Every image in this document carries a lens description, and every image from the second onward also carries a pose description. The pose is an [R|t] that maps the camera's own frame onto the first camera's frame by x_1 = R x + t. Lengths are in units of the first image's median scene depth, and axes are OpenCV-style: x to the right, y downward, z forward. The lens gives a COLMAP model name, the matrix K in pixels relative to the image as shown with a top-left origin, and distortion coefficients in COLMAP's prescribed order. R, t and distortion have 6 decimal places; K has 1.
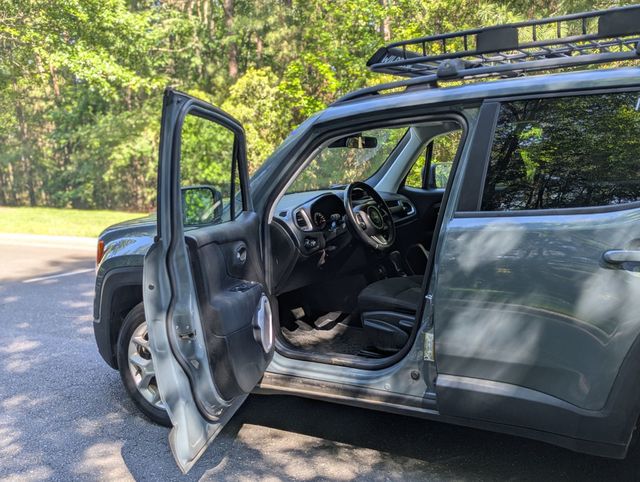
lens RADIAL K [[688.9, 0, 320.0], [0, 688.9, 241.0], [0, 0, 1]] dist [0.039276, 0.013774]
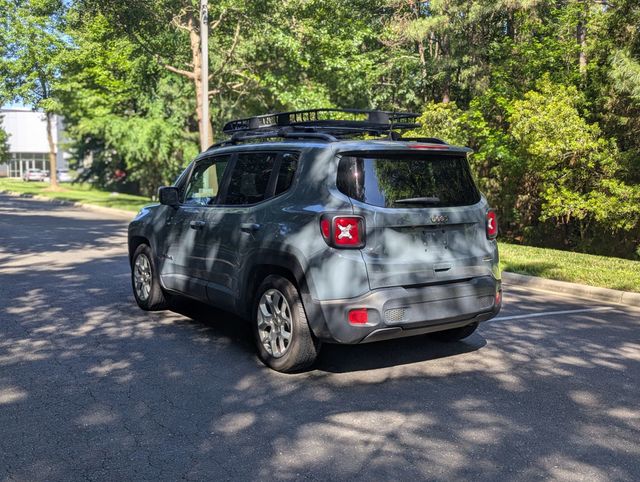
lens RADIAL K [[688.9, 0, 320.0], [0, 688.9, 241.0], [0, 0, 1]] dist [0.039276, 0.013774]
pose [[0.922278, 0.073075, -0.379557, 0.170091], [-0.084777, 0.996299, -0.014184, 0.012439], [0.377116, 0.045259, 0.925059, -0.124431]]
